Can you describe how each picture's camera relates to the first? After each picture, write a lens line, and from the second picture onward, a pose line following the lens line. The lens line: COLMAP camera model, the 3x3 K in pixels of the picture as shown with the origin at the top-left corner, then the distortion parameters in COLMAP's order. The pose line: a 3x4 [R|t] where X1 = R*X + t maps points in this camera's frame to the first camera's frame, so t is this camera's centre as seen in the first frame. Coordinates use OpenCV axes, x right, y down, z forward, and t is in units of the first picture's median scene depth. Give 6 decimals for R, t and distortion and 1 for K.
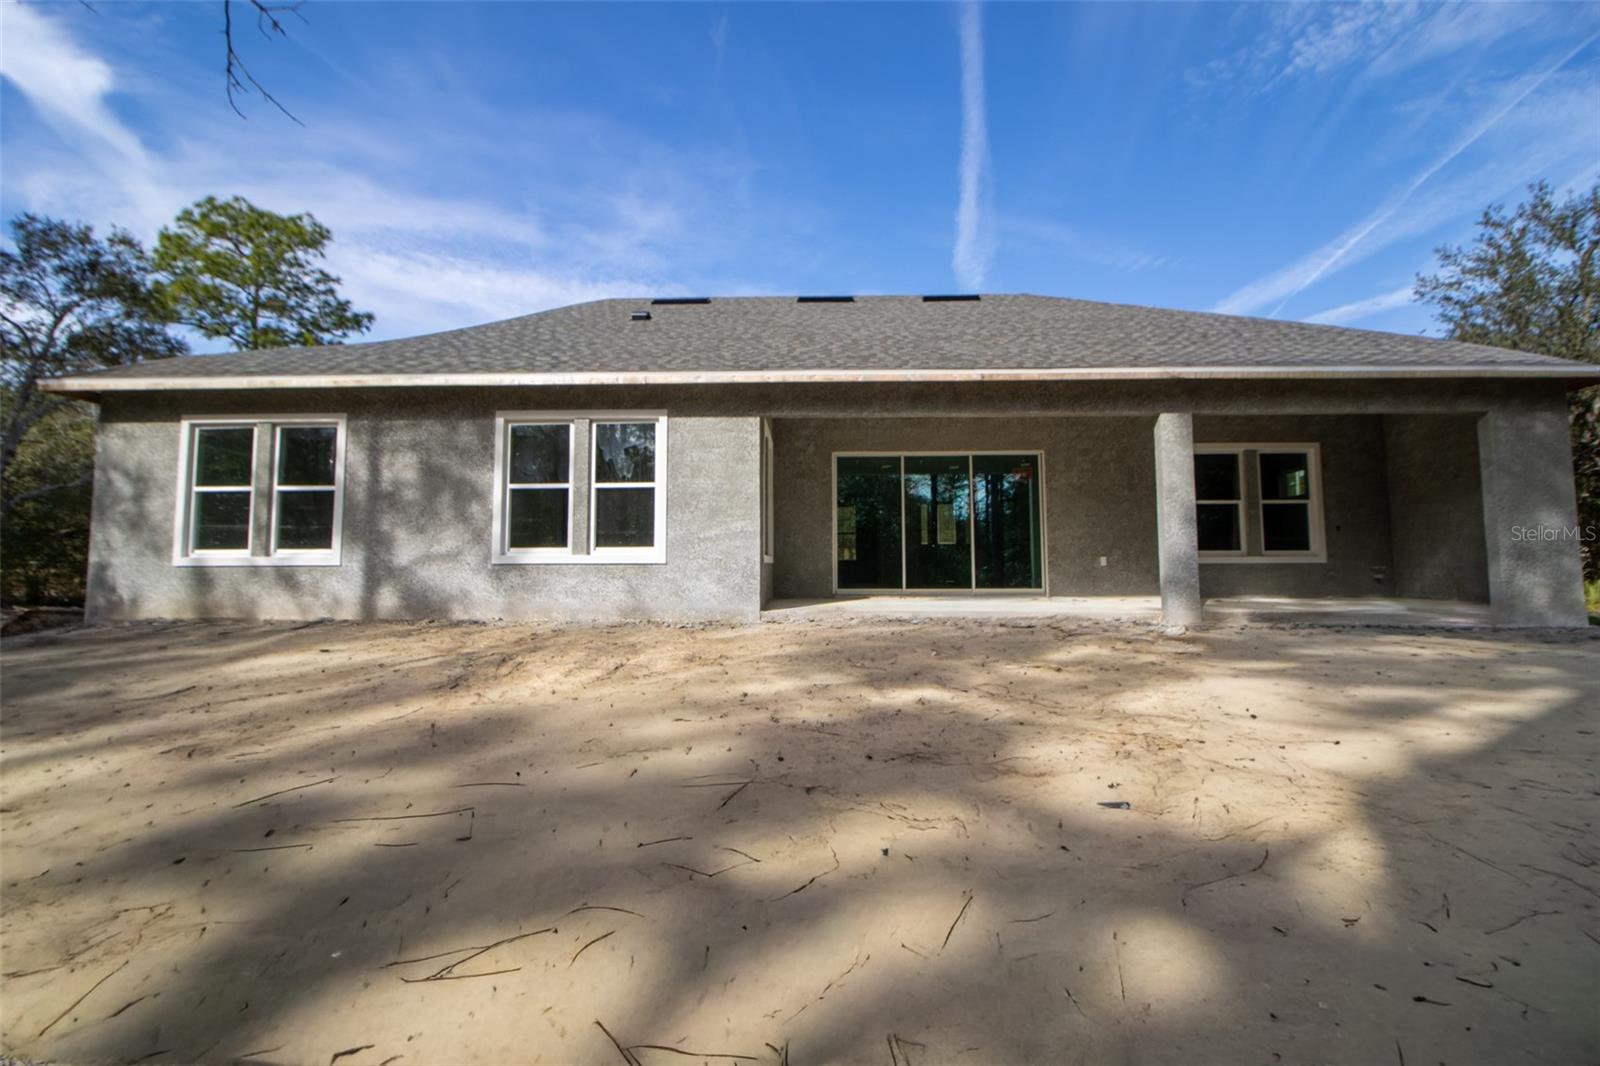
lens RADIAL K [[759.4, 0, 800.0], [0, 759.4, 533.0], [0, 0, 1]] dist [0.000311, -0.000130]
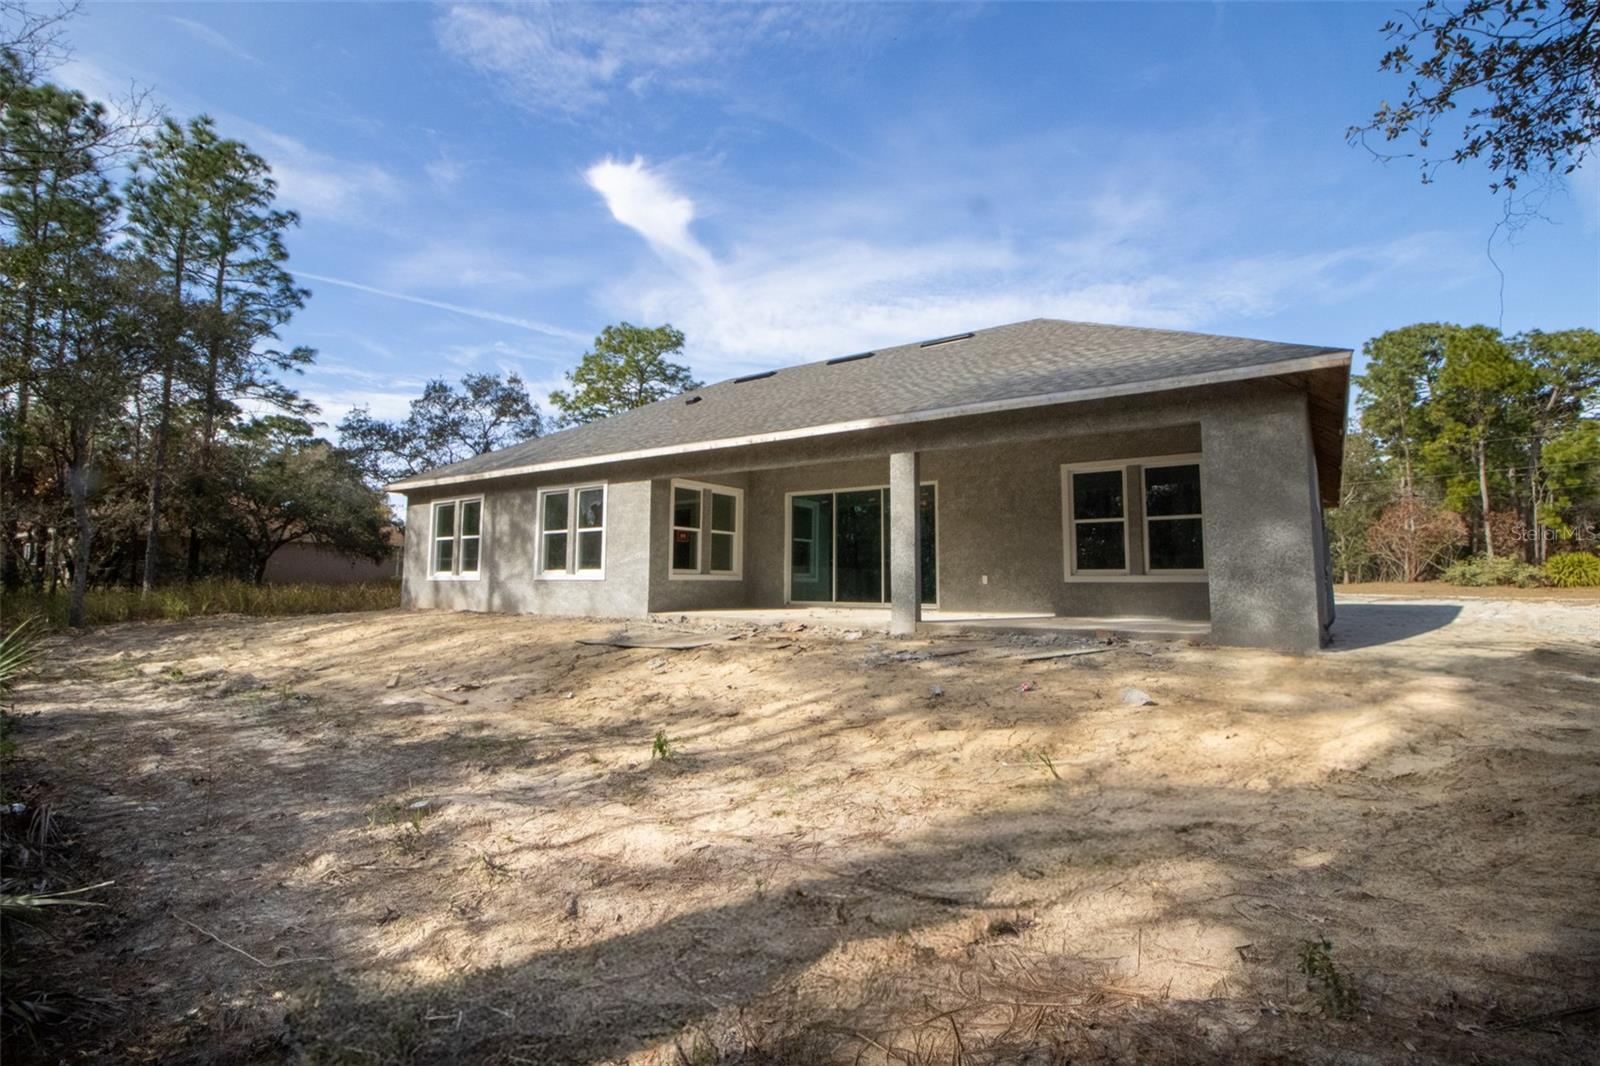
lens RADIAL K [[762.1, 0, 800.1], [0, 762.1, 571.6], [0, 0, 1]] dist [0.031467, -0.000010]
pose [[0.836200, -0.003496, -0.548413, 0.974205], [0.016757, 0.999676, 0.019178, 0.000349], [0.548168, -0.025227, 0.835988, -0.072795]]
